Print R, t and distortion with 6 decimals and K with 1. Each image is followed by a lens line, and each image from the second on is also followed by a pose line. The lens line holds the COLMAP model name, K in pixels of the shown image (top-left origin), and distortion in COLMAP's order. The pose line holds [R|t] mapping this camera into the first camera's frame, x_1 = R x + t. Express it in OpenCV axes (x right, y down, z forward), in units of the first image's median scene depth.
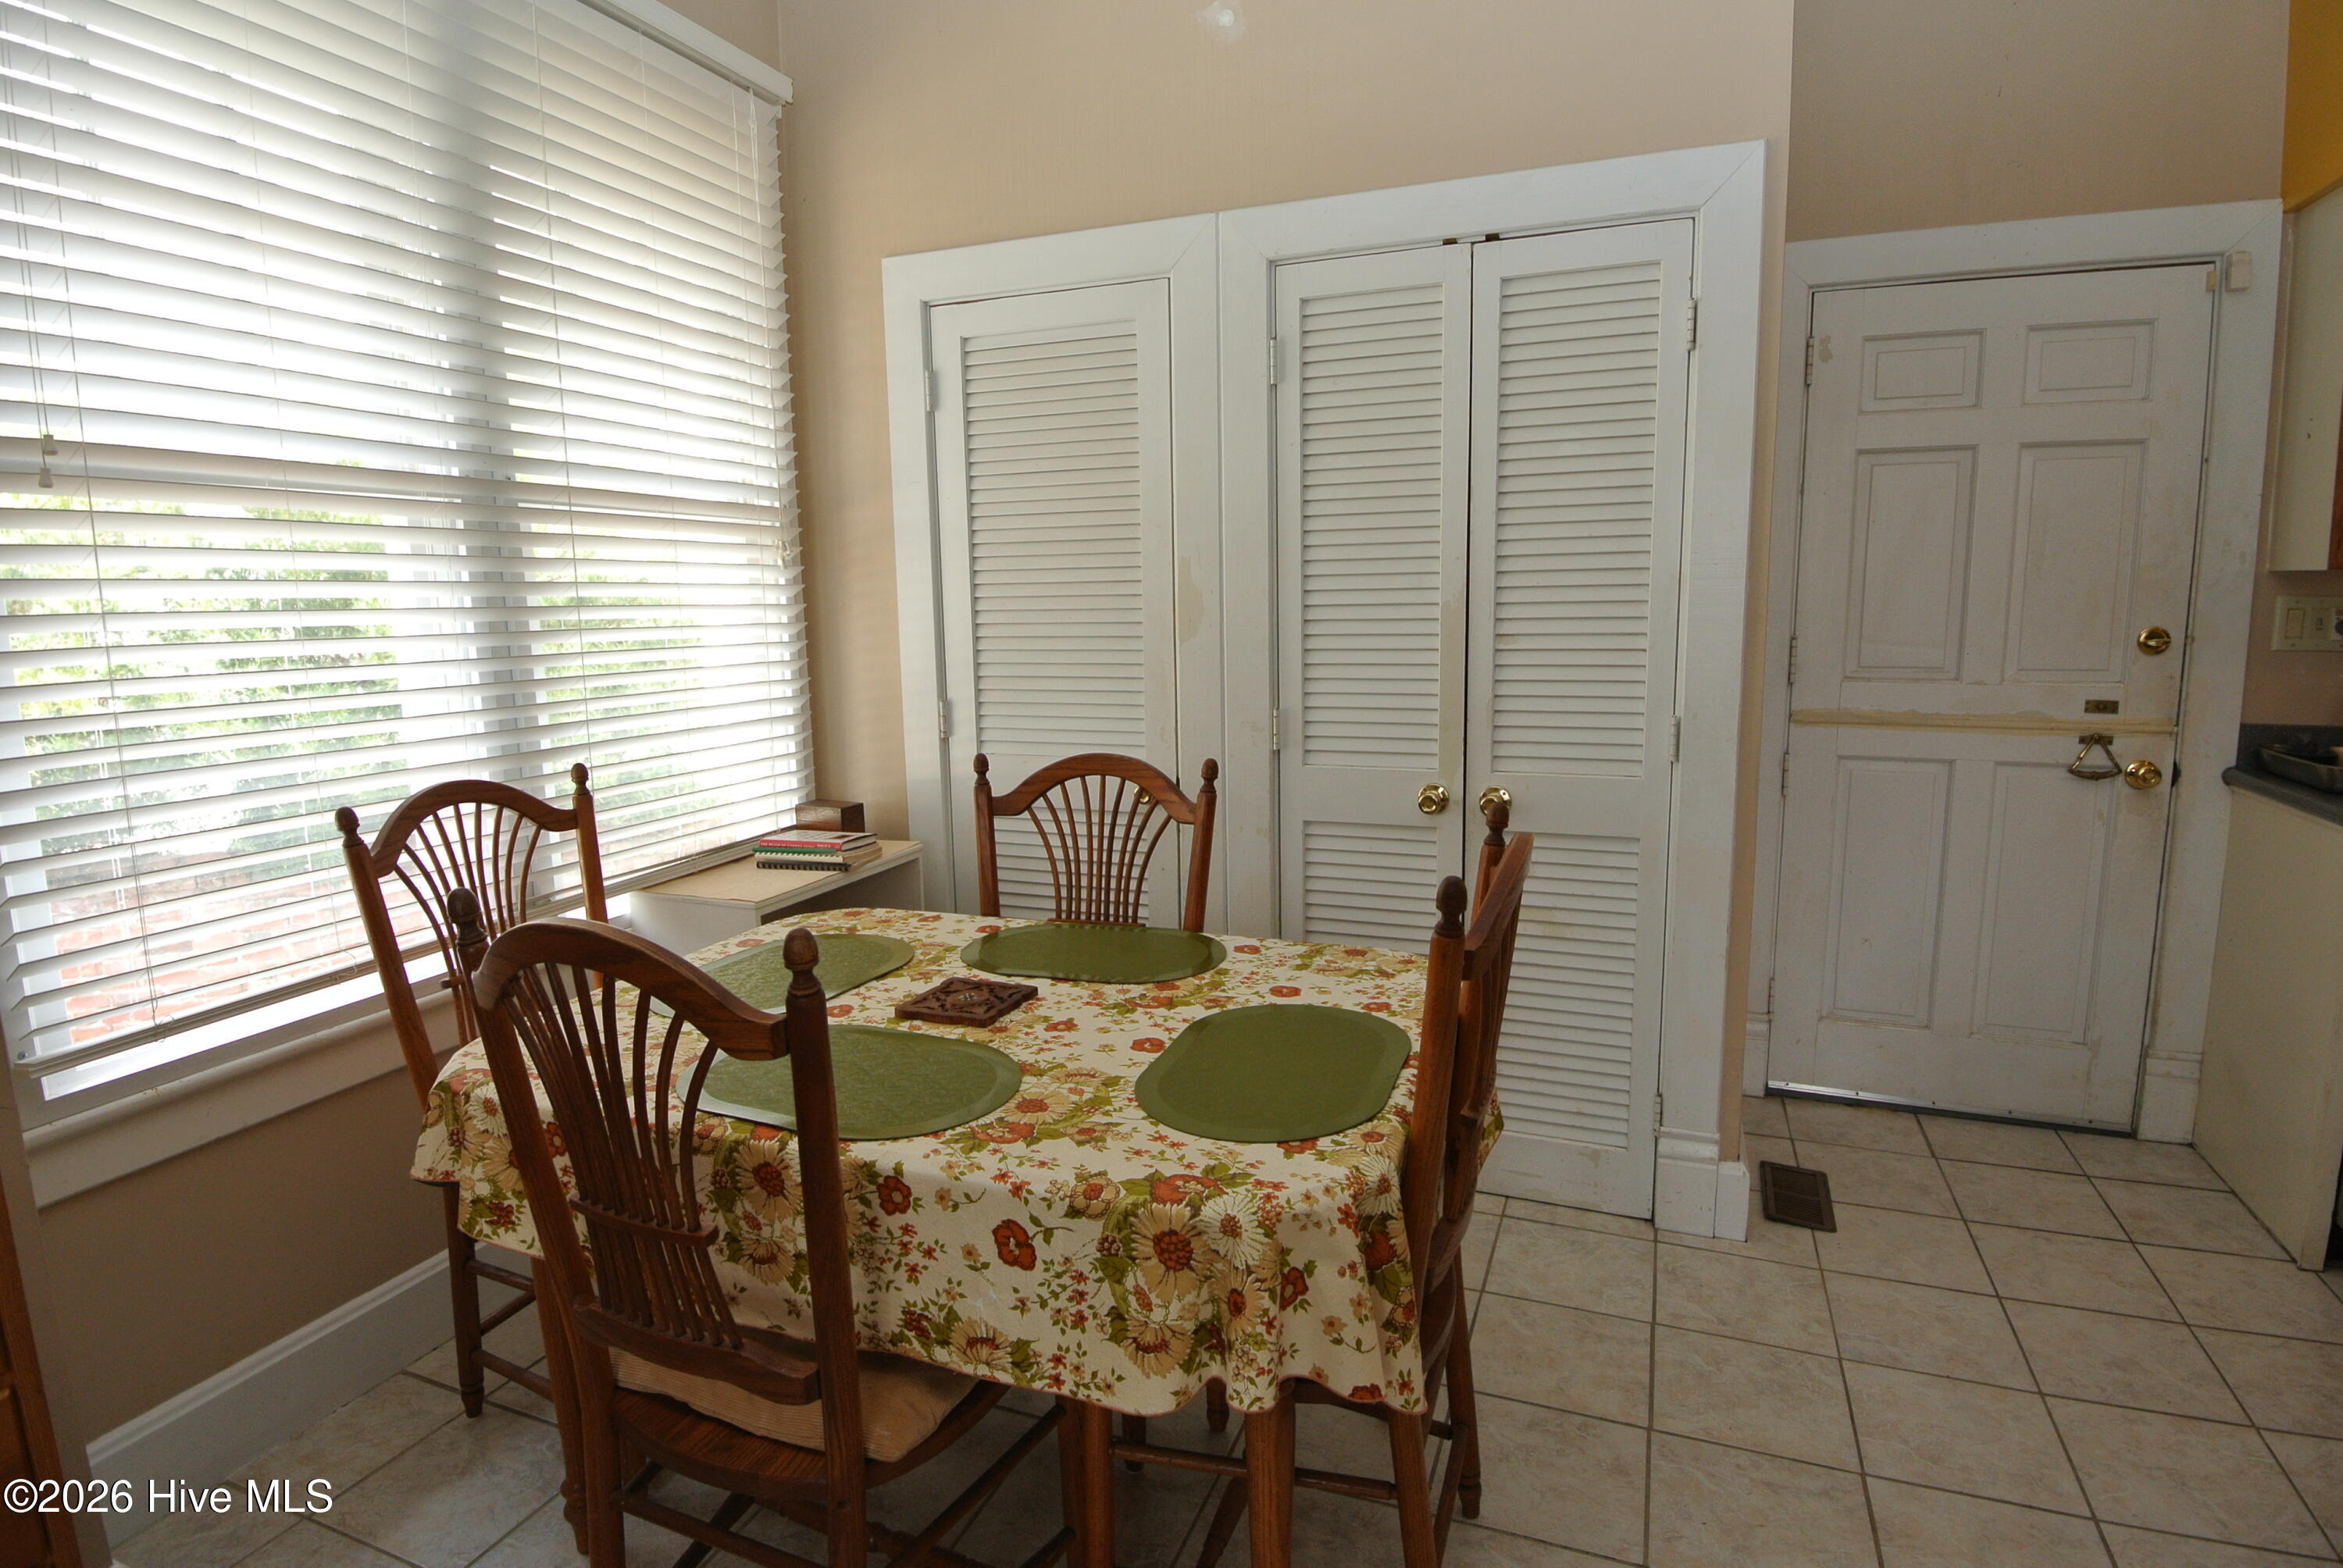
lens RADIAL K [[1223.2, 0, 1169.1], [0, 1223.2, 779.0], [0, 0, 1]] dist [-0.000546, -0.028402]
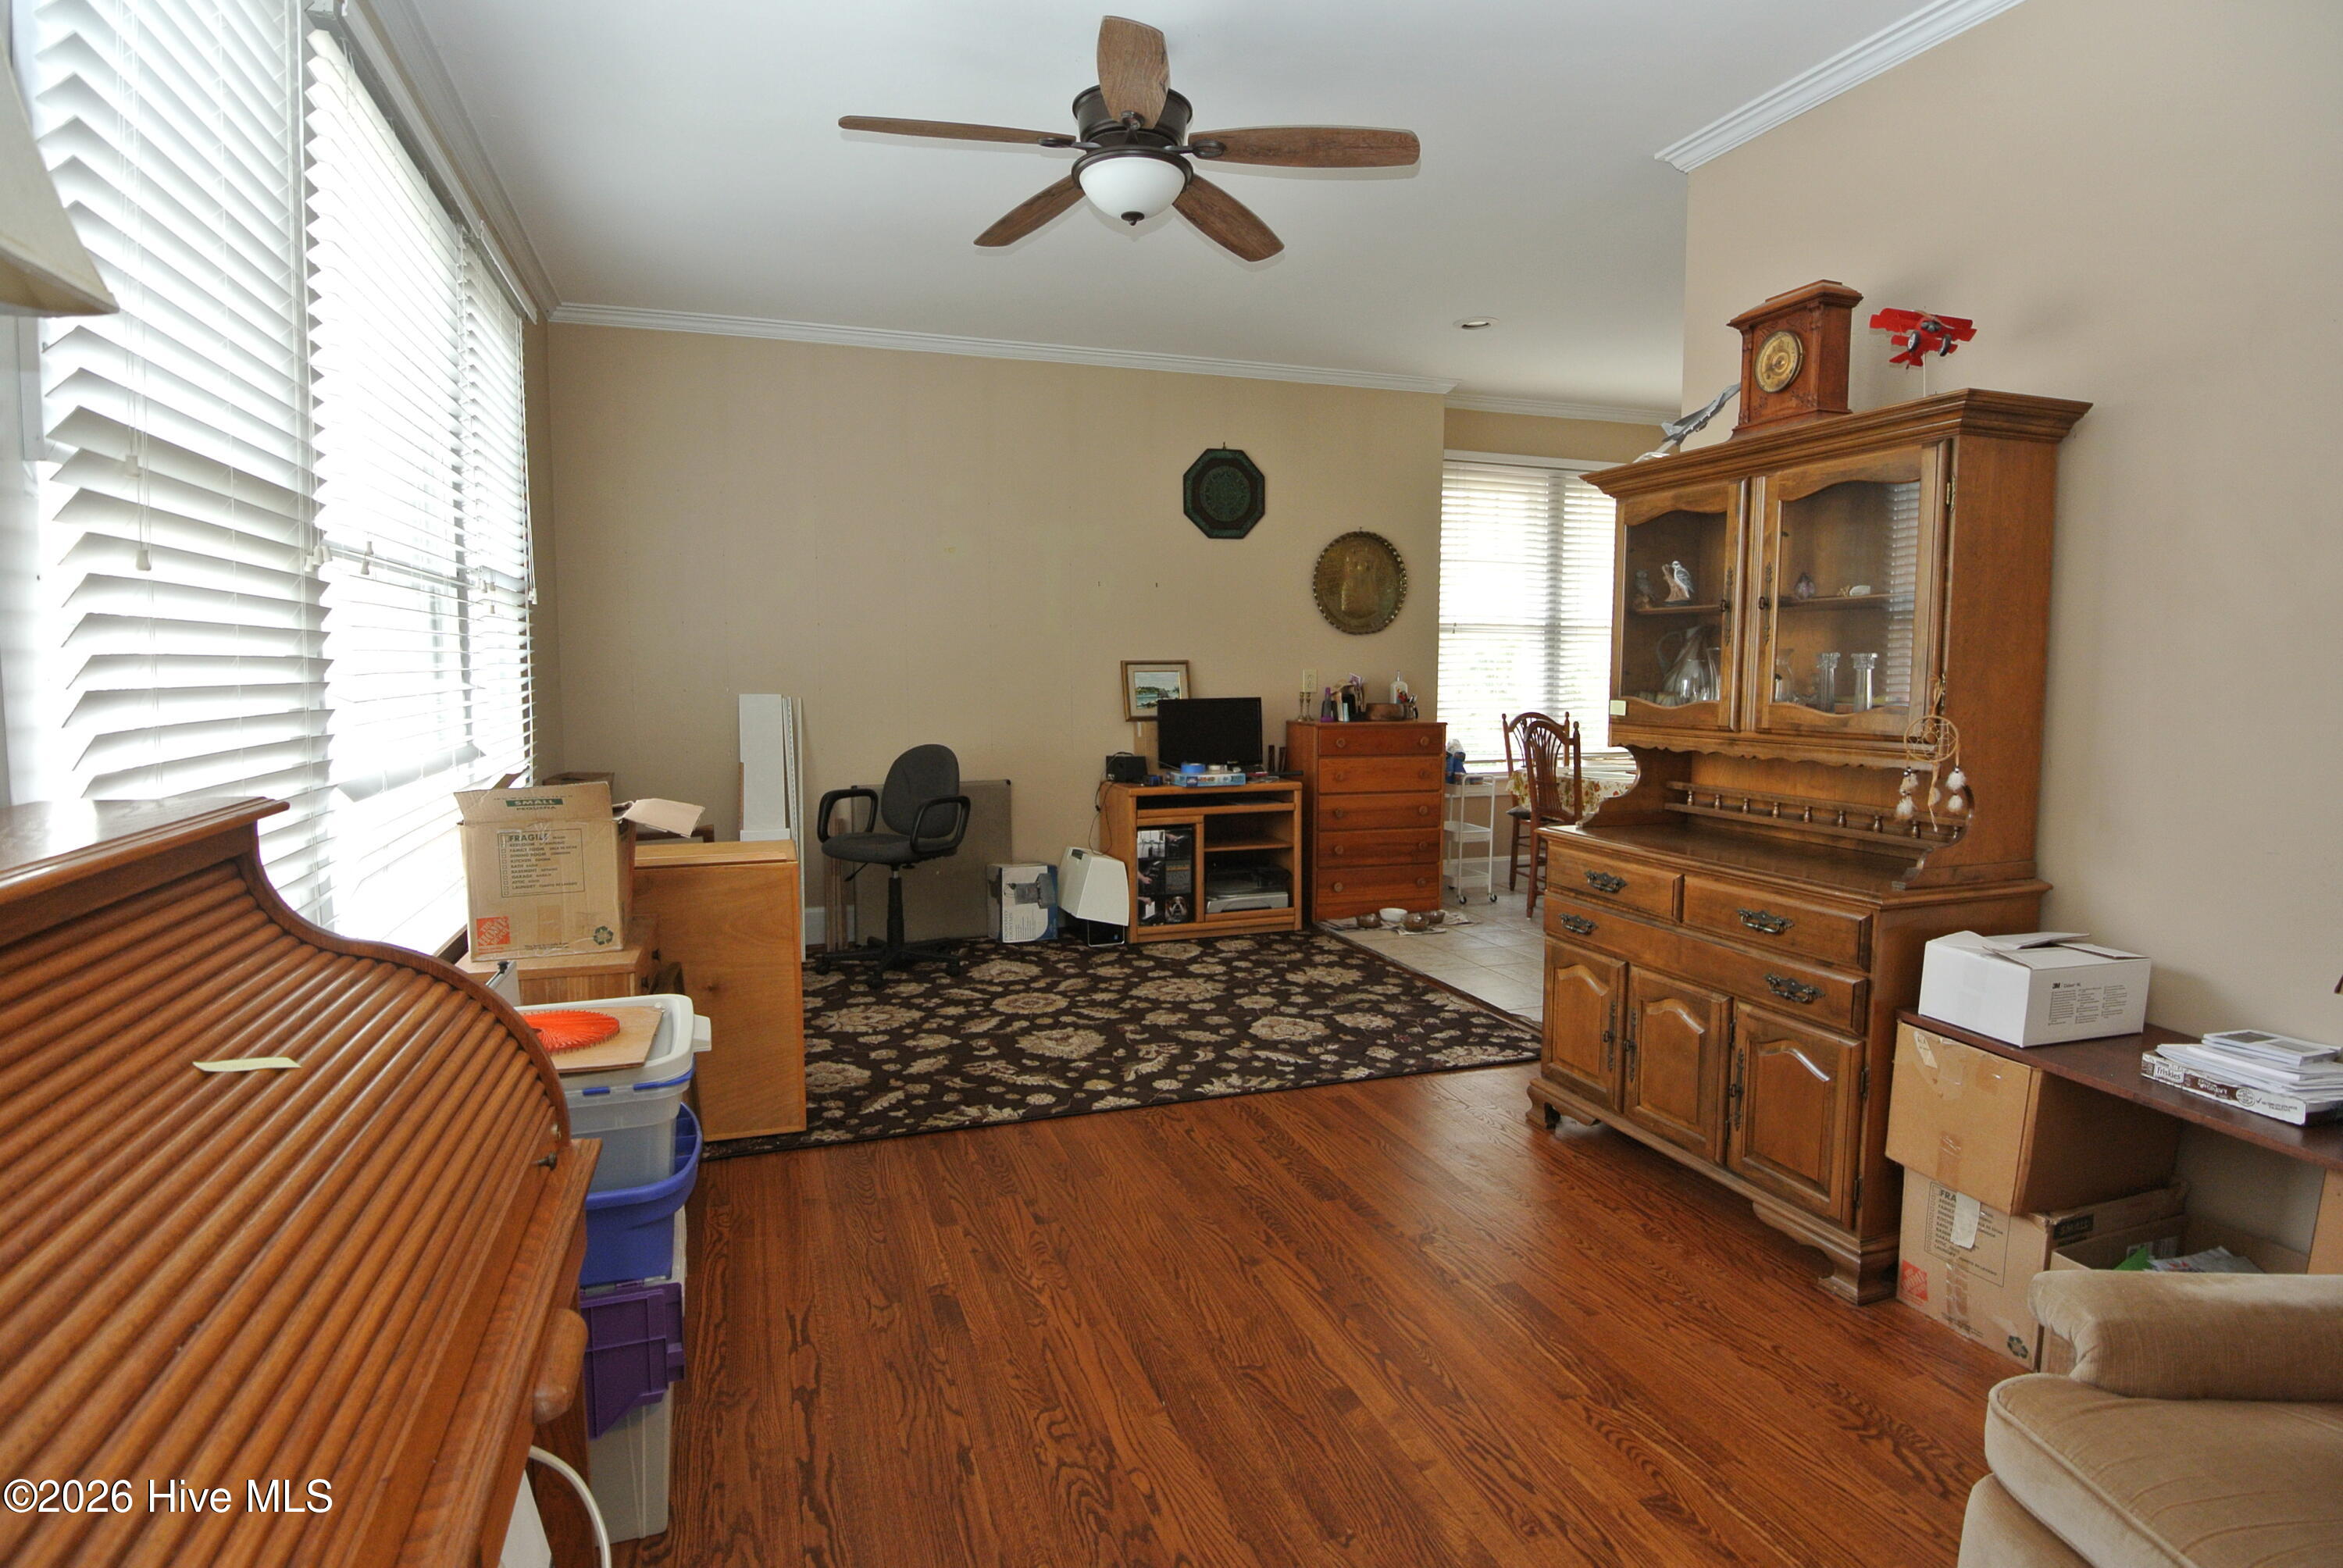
lens RADIAL K [[1223.2, 0, 1169.1], [0, 1223.2, 779.0], [0, 0, 1]] dist [-0.000546, -0.028402]
pose [[0.655299, 0.086288, -0.750425, 1.254696], [-0.125386, 0.992097, 0.004586, 0.278234], [0.744891, 0.091087, 0.660940, -1.885586]]
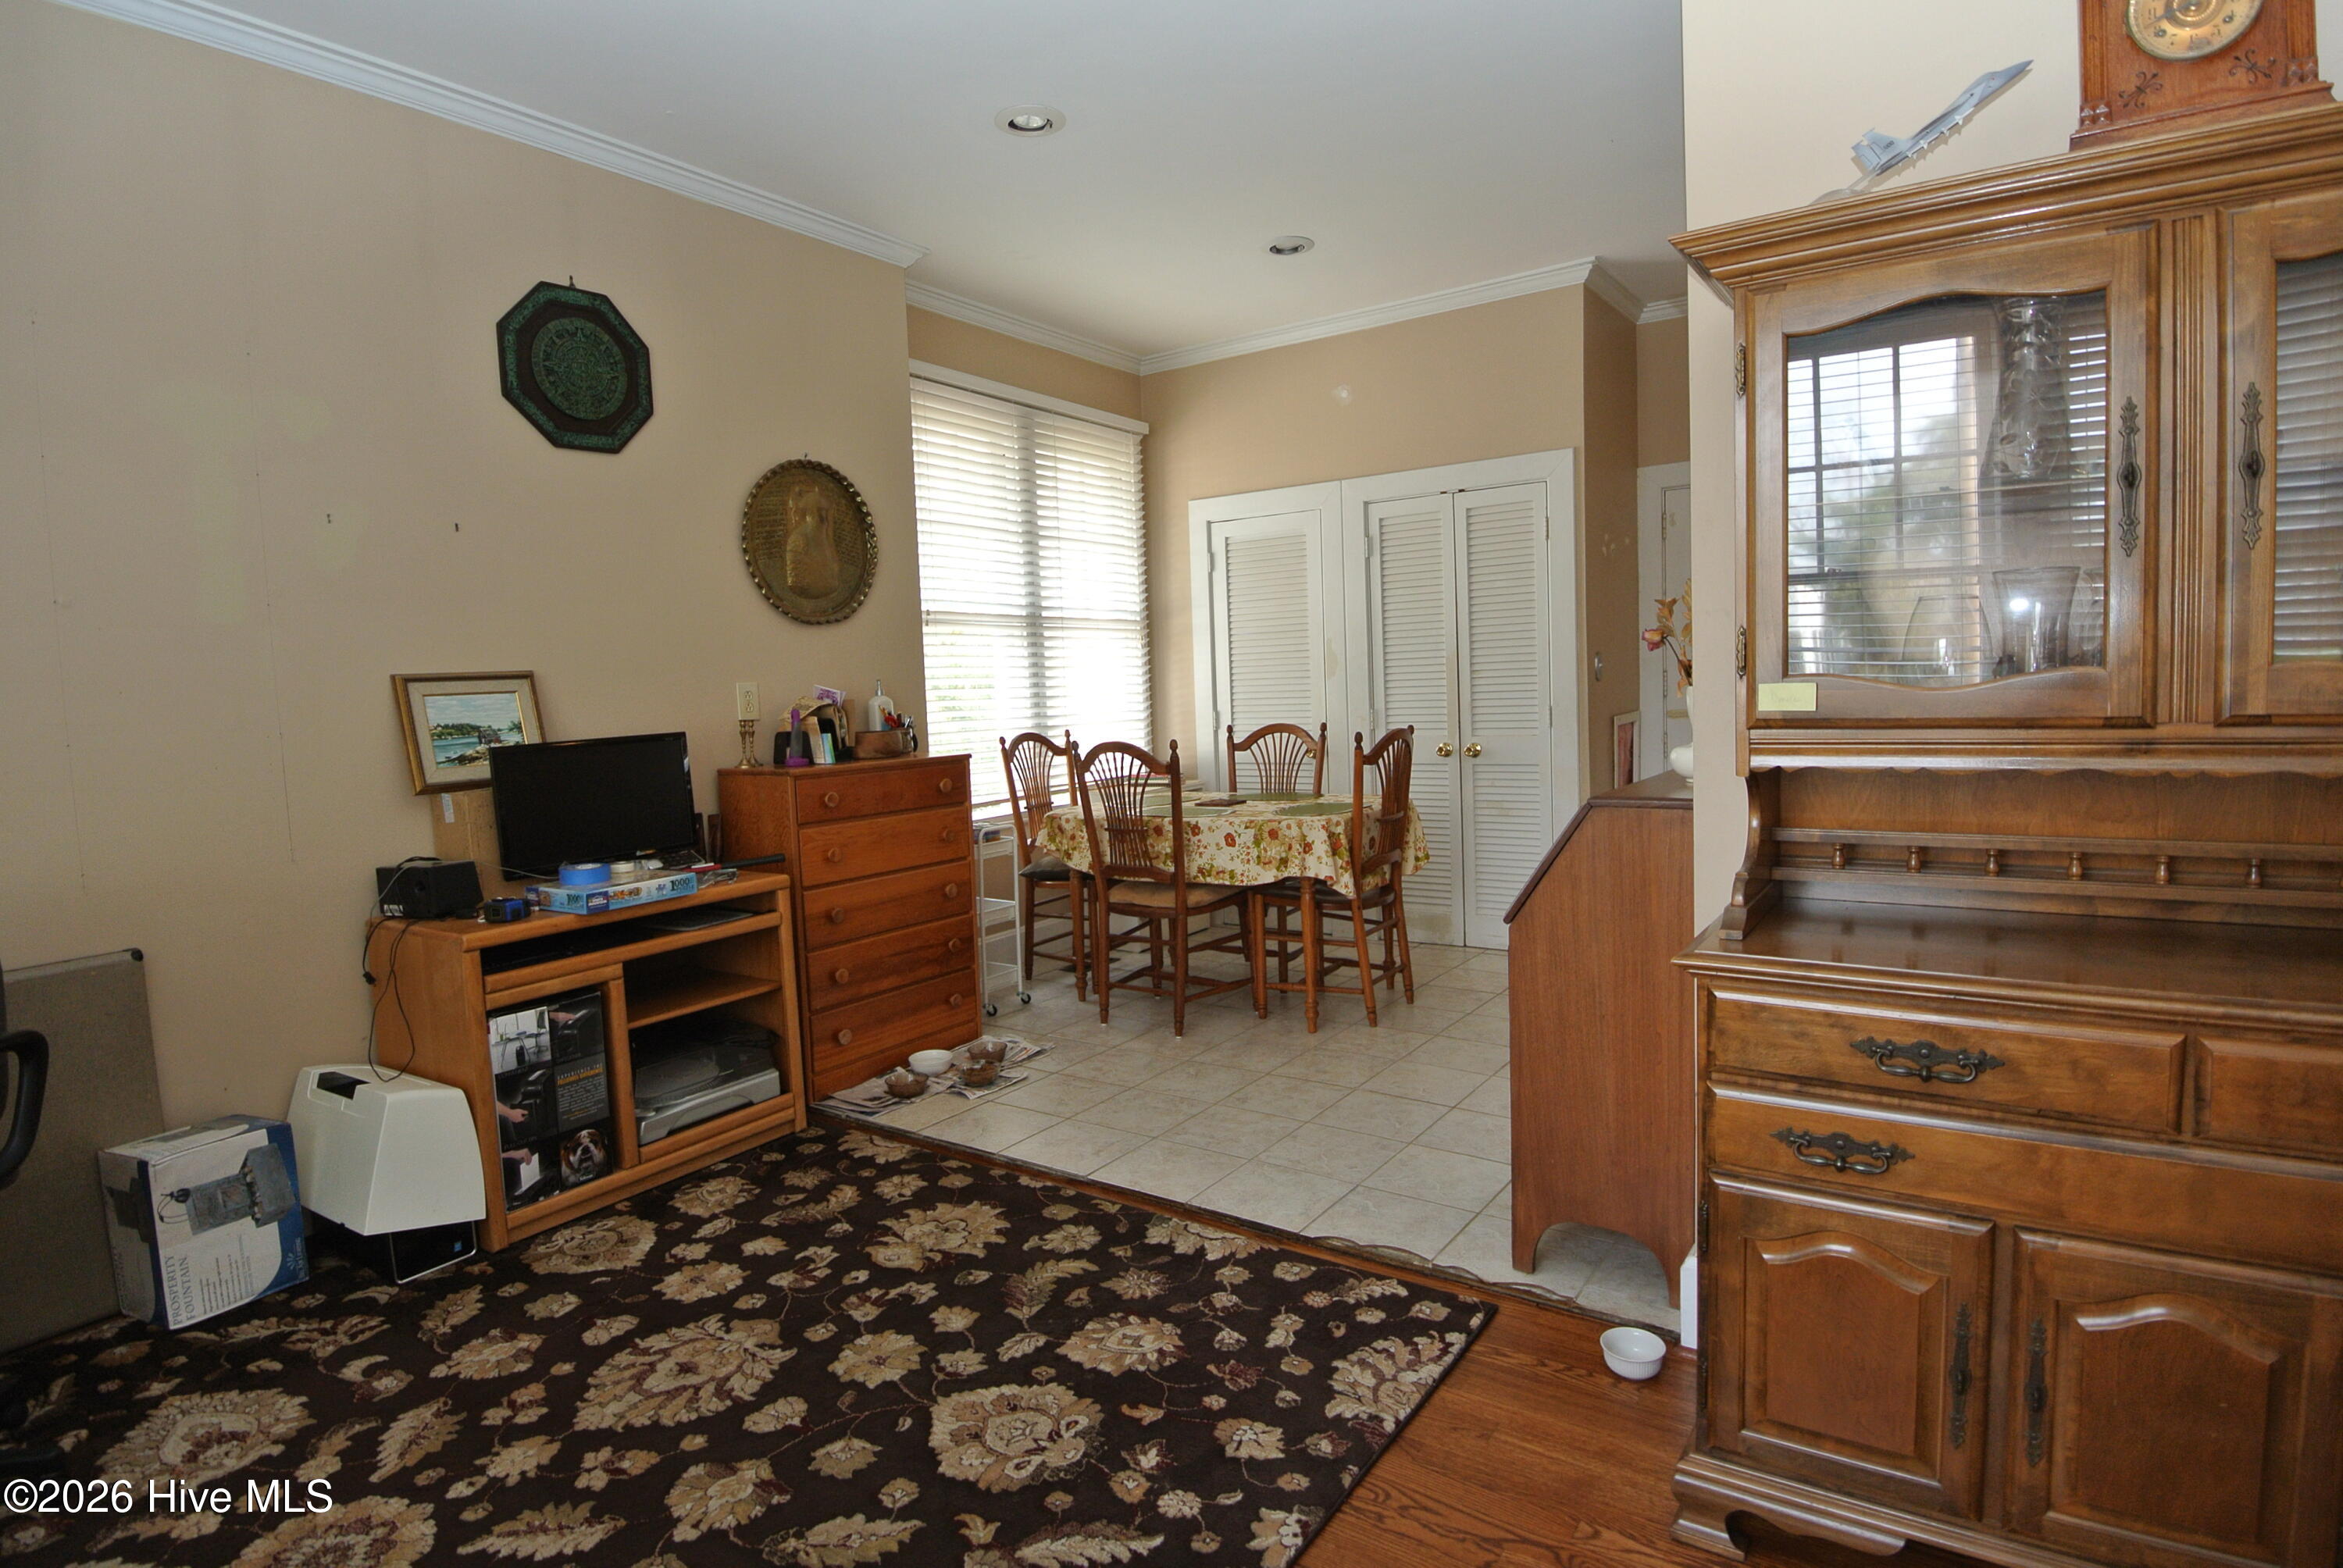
lens RADIAL K [[1223.2, 0, 1169.1], [0, 1223.2, 779.0], [0, 0, 1]] dist [-0.000546, -0.028402]
pose [[0.974140, -0.001755, -0.225939, 0.263183], [-0.012618, 0.997987, -0.062156, 0.231405], [0.225593, 0.063399, 0.972157, -1.300754]]
